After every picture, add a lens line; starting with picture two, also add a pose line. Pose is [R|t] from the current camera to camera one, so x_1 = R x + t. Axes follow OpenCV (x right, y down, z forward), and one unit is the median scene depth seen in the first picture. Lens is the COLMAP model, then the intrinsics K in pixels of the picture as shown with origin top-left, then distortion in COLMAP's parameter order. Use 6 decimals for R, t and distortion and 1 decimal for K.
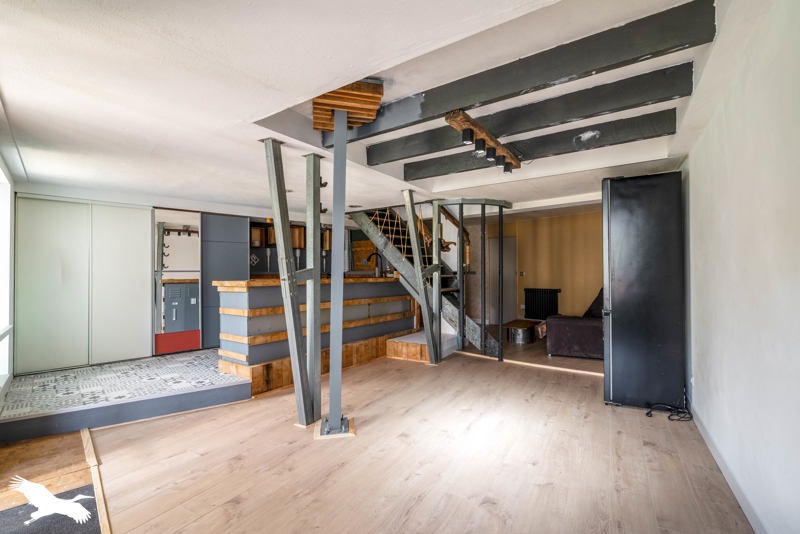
lens RADIAL K [[388.5, 0, 404.1], [0, 388.5, 268.6], [0, 0, 1]] dist [-0.000310, 0.000136]
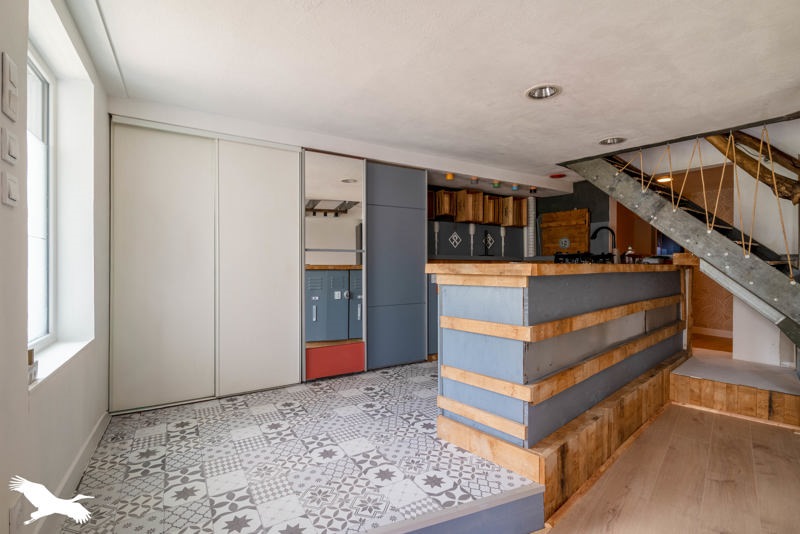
lens RADIAL K [[373.6, 0, 400.0], [0, 373.6, 267.0], [0, 0, 1]] dist [0.000006, -0.000018]
pose [[0.980643, 0.010543, -0.195522, -0.366867], [-0.007172, 0.999813, 0.017940, 0.023111], [0.195674, -0.016190, 0.980535, 0.427793]]
